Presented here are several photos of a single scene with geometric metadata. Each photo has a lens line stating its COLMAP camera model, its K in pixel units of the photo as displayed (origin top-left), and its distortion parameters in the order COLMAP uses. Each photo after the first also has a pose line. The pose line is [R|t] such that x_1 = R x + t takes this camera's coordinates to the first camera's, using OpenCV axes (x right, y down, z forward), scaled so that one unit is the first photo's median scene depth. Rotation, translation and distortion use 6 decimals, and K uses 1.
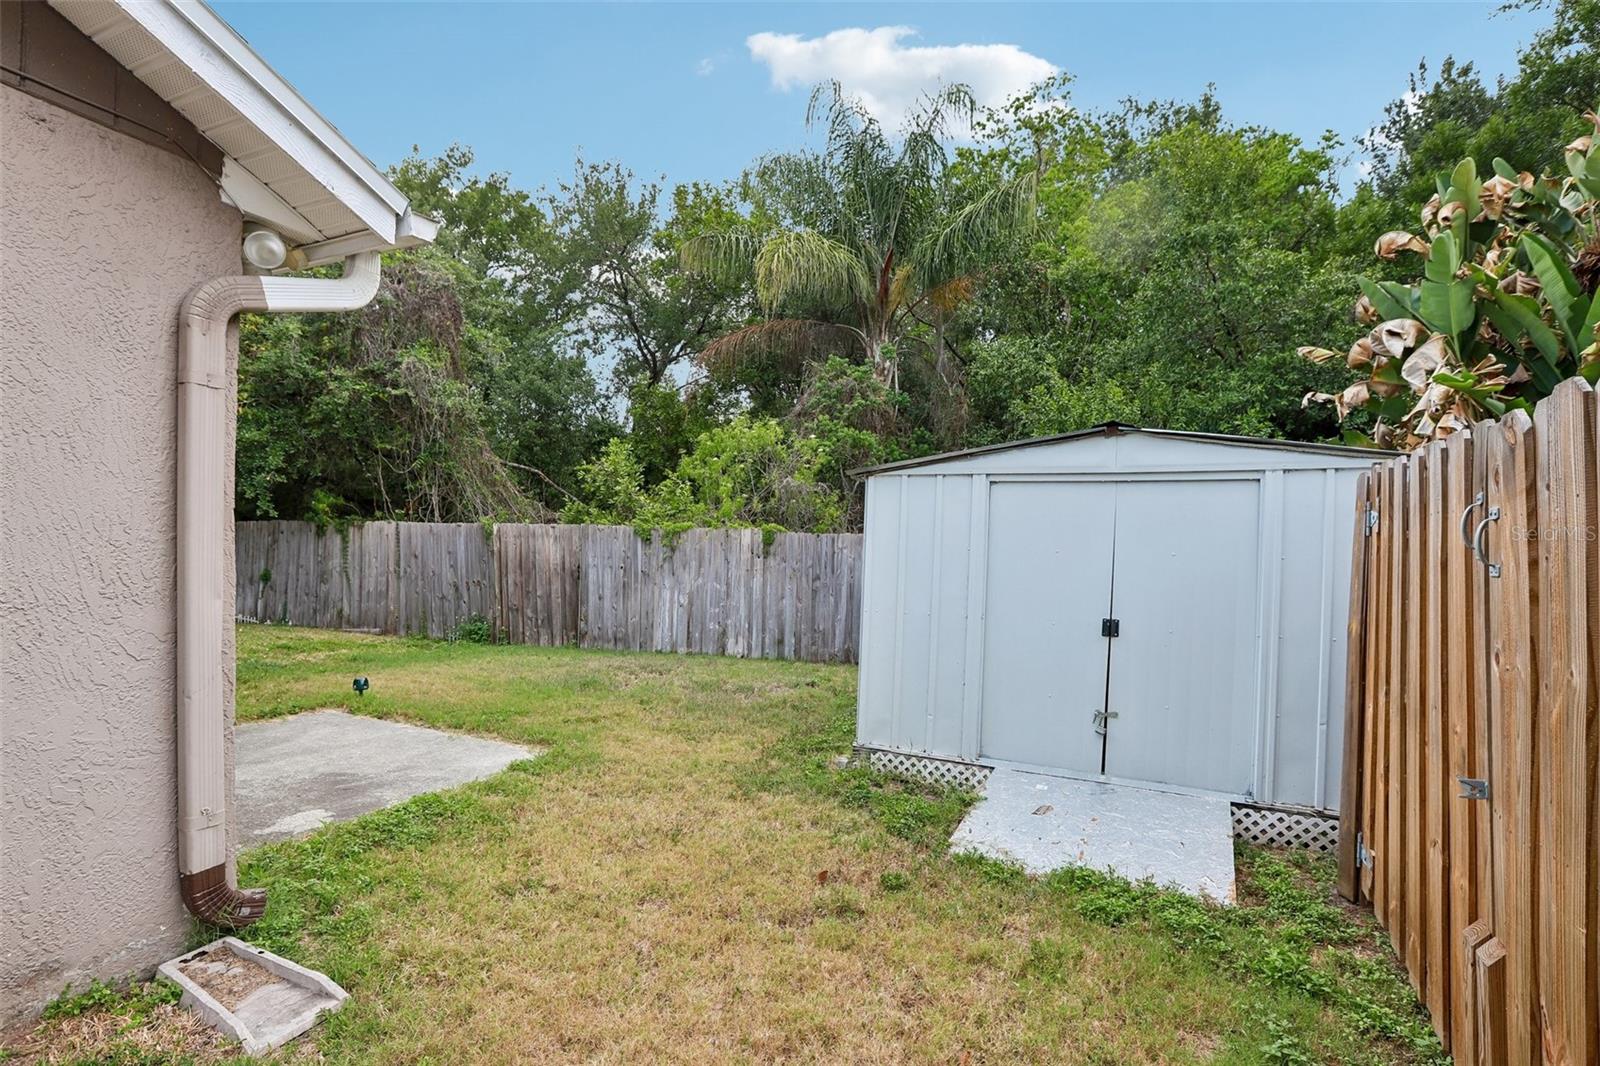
lens RADIAL K [[744.4, 0, 800.9], [0, 744.4, 533.1], [0, 0, 1]] dist [-0.038376, 0.011434]
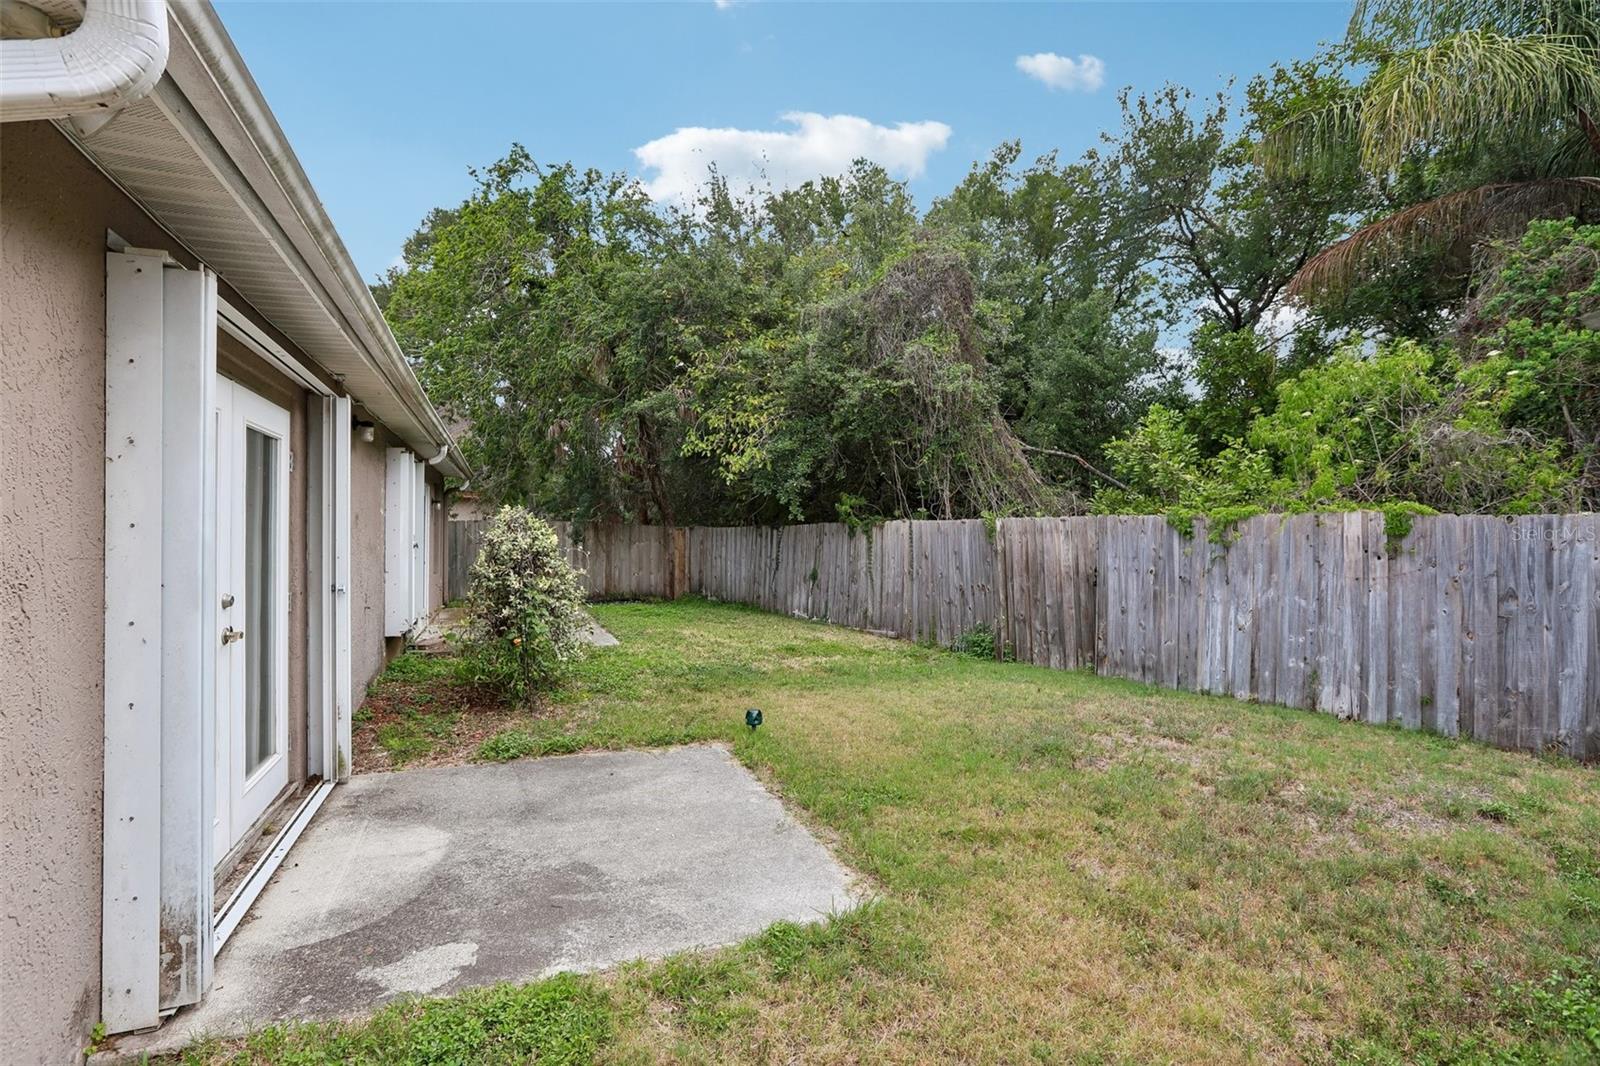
lens RADIAL K [[744.4, 0, 792.2], [0, 744.4, 531.9], [0, 0, 1]] dist [-0.038376, 0.011434]
pose [[0.719774, -0.025493, -0.693741, 0.010893], [0.028925, 0.999559, -0.006721, 0.001314], [0.693606, -0.015229, 0.720194, 0.205682]]
